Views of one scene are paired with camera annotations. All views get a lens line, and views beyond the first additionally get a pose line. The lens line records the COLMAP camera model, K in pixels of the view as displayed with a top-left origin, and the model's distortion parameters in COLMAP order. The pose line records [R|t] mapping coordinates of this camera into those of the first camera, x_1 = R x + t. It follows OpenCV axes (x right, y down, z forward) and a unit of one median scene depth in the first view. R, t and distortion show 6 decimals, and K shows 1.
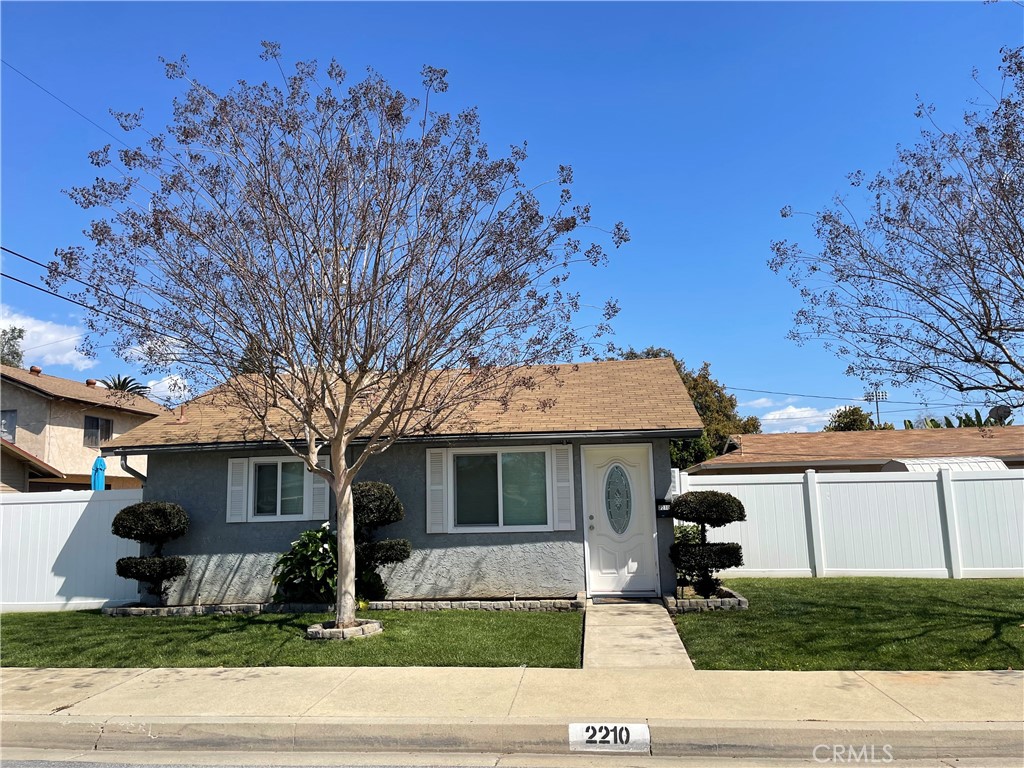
lens RADIAL K [[777.2, 0, 516.7], [0, 777.2, 385.1], [0, 0, 1]] dist [0.107065, -0.135581]
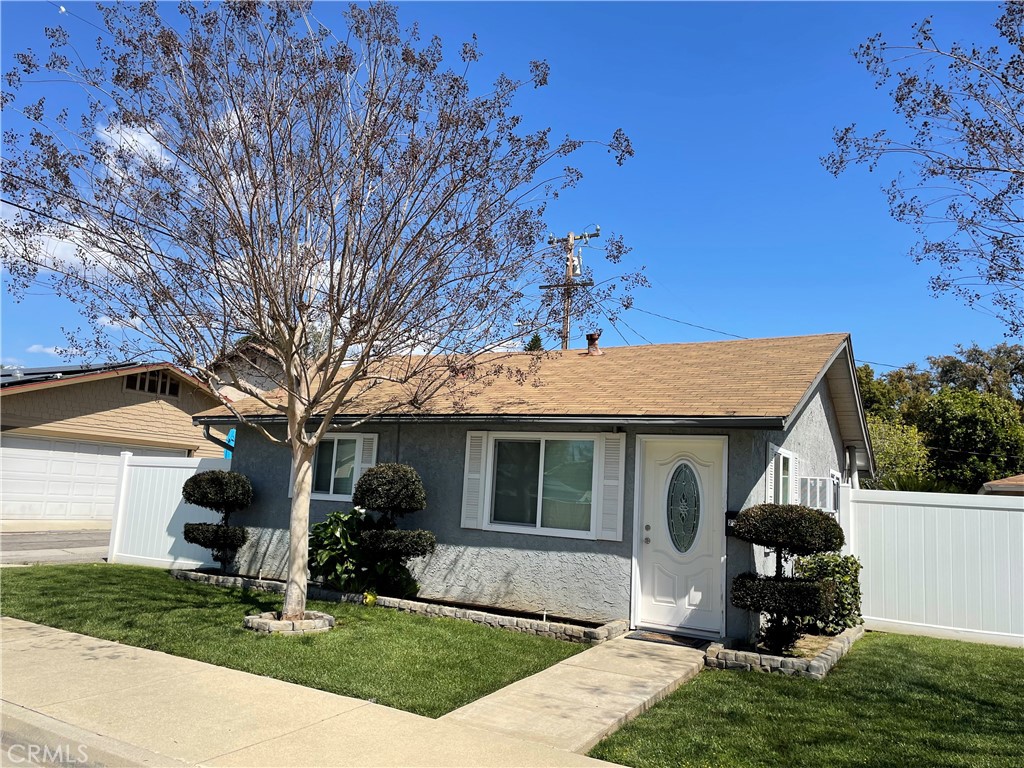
lens RADIAL K [[777.2, 0, 516.7], [0, 777.2, 385.1], [0, 0, 1]] dist [0.107065, -0.135581]
pose [[0.907793, 0.016364, -0.419099, 0.304672], [-0.019058, 0.999816, -0.002244, 0.031644], [0.418985, 0.010024, 0.907938, 0.234761]]
